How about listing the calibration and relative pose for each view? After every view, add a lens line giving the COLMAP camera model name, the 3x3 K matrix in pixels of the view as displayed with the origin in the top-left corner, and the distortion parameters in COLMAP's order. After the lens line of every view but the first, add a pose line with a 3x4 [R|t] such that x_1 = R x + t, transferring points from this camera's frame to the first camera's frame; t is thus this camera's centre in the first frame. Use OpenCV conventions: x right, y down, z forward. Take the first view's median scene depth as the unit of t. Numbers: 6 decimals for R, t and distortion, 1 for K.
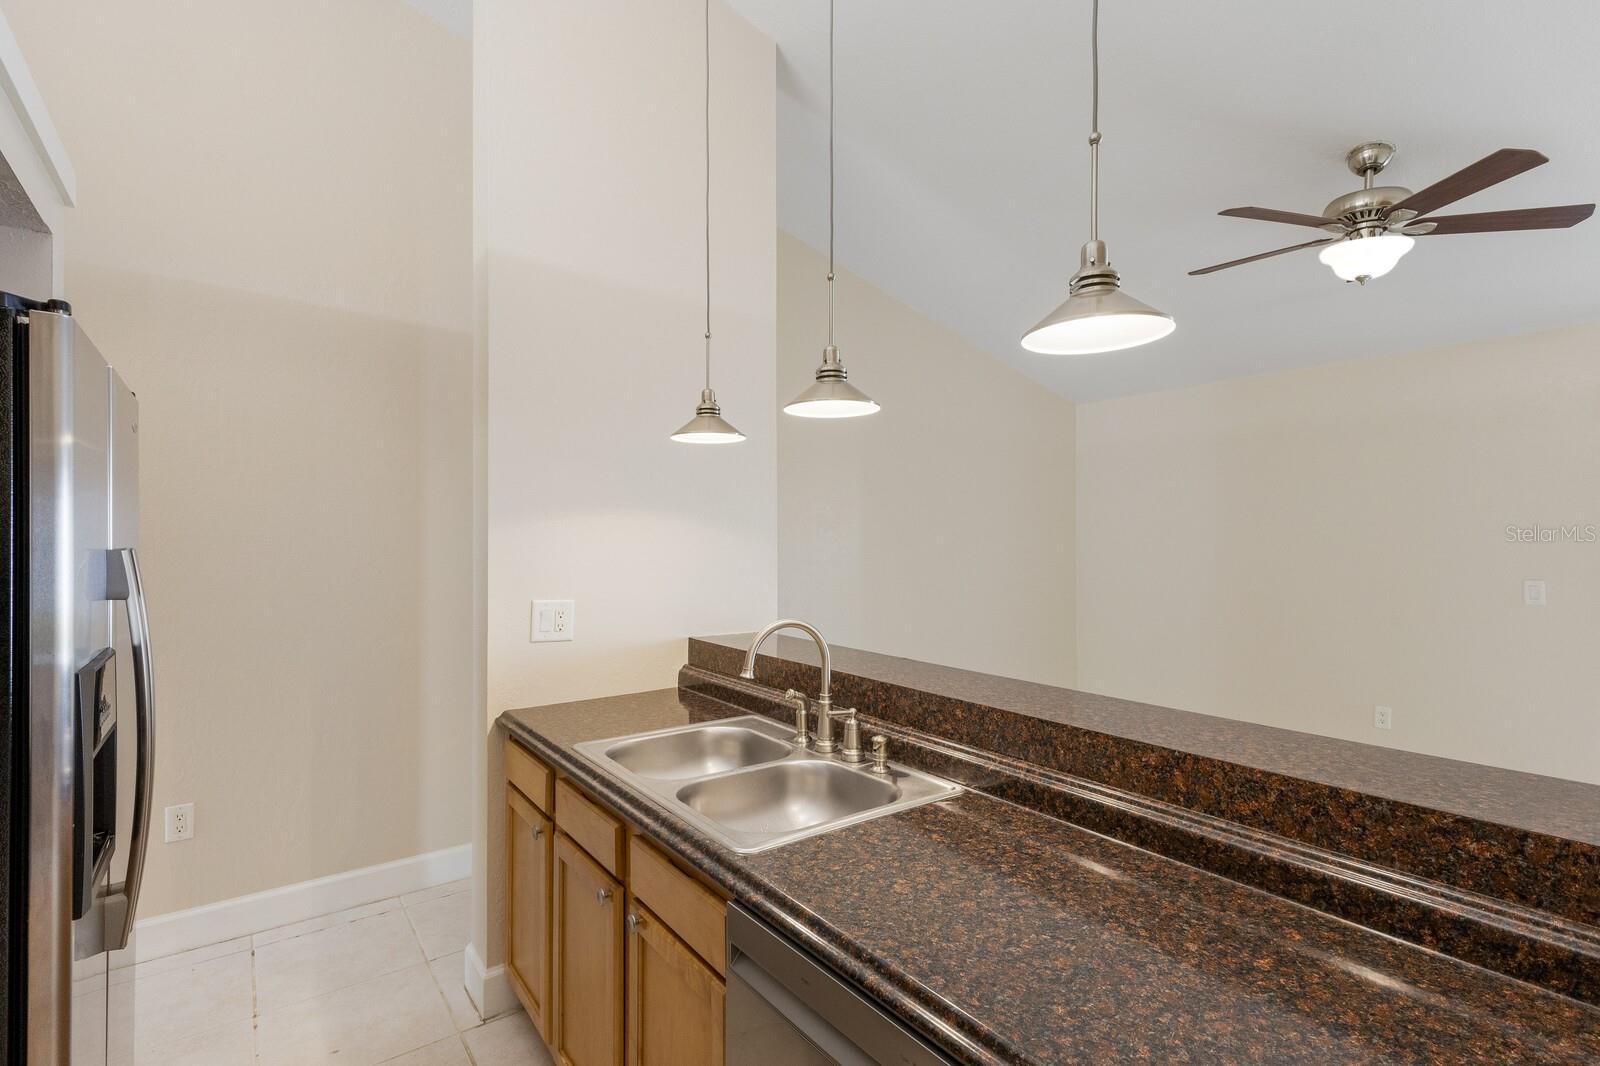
lens RADIAL K [[889.7, 0, 800.0], [0, 889.7, 533.0], [0, 0, 1]] dist [0.018567, -0.001014]
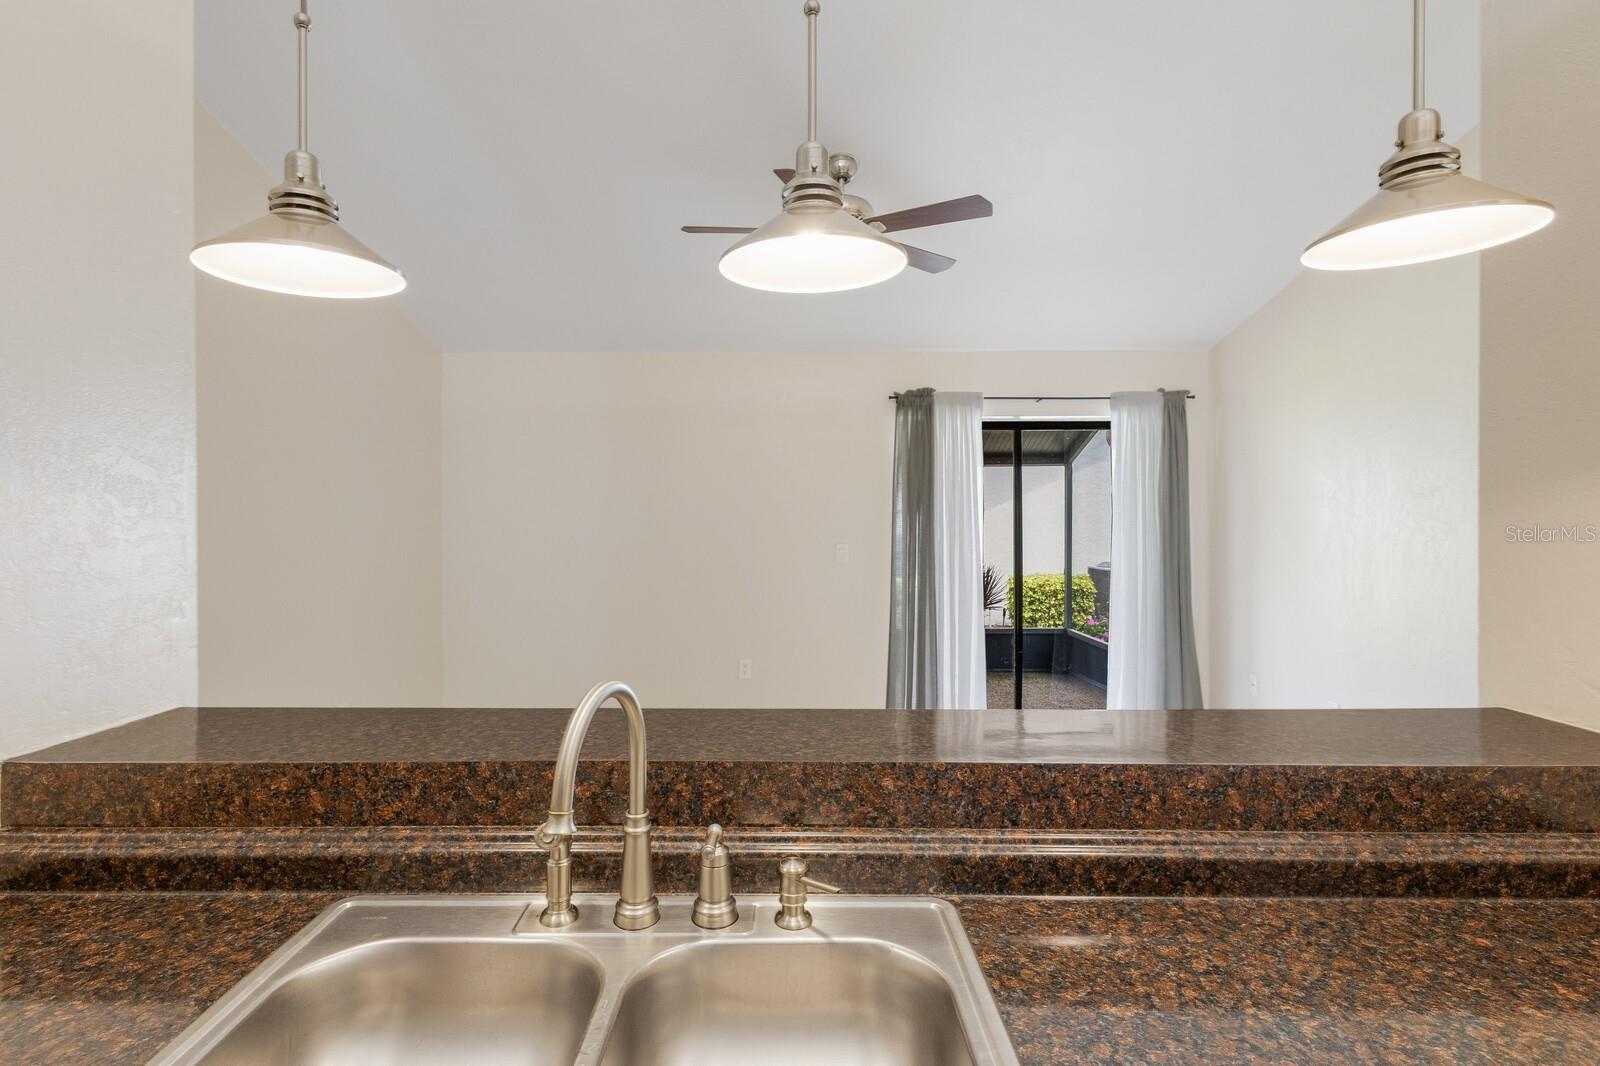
lens RADIAL K [[889.7, 0, 800.0], [0, 889.7, 533.0], [0, 0, 1]] dist [0.018567, -0.001014]
pose [[0.537139, -0.004747, 0.843481, -0.364210], [-0.003312, 0.999965, 0.007737, 0.016105], [-0.843488, -0.006950, 0.537104, 0.654398]]
